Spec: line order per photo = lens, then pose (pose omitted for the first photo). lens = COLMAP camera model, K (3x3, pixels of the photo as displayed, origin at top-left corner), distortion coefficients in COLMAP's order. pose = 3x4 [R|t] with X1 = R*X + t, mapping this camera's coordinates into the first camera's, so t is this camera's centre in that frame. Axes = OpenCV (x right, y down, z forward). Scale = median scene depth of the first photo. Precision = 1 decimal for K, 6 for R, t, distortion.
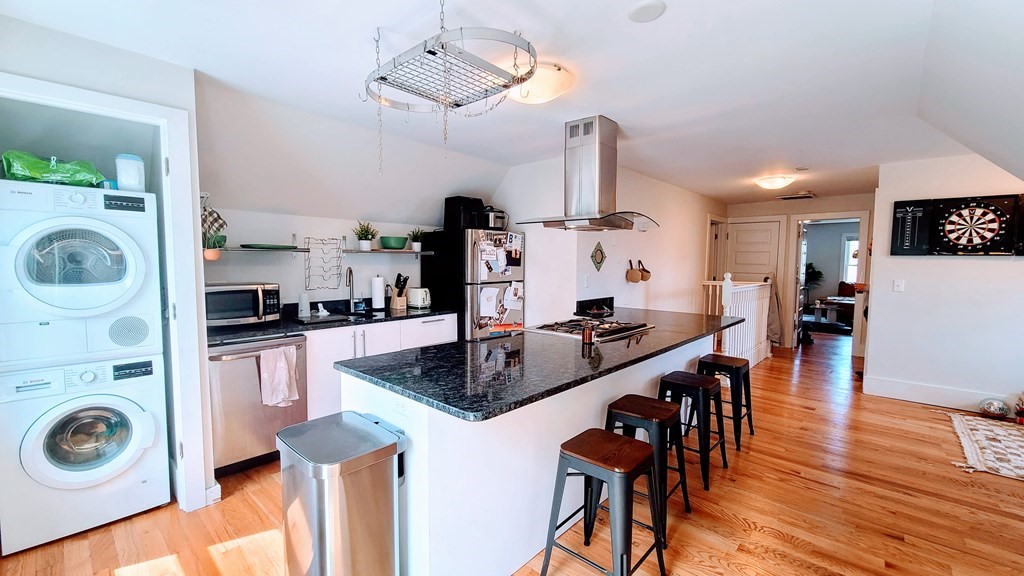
lens RADIAL K [[420.4, 0, 508.3], [0, 420.4, 290.4], [0, 0, 1]] dist [-0.002749, -0.000080]
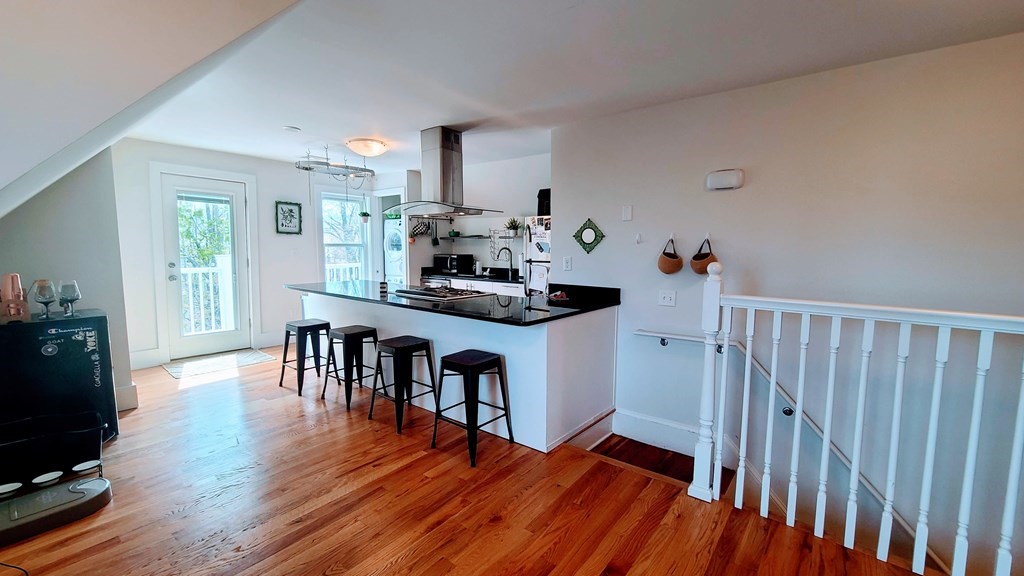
lens RADIAL K [[420.4, 0, 507.7], [0, 420.4, 285.9], [0, 0, 1]] dist [-0.002749, -0.000080]
pose [[0.057352, 0.089171, -0.994364, 1.116855], [-0.074804, 0.993587, 0.084787, -0.043132], [0.995548, 0.069519, 0.063654, 0.844684]]
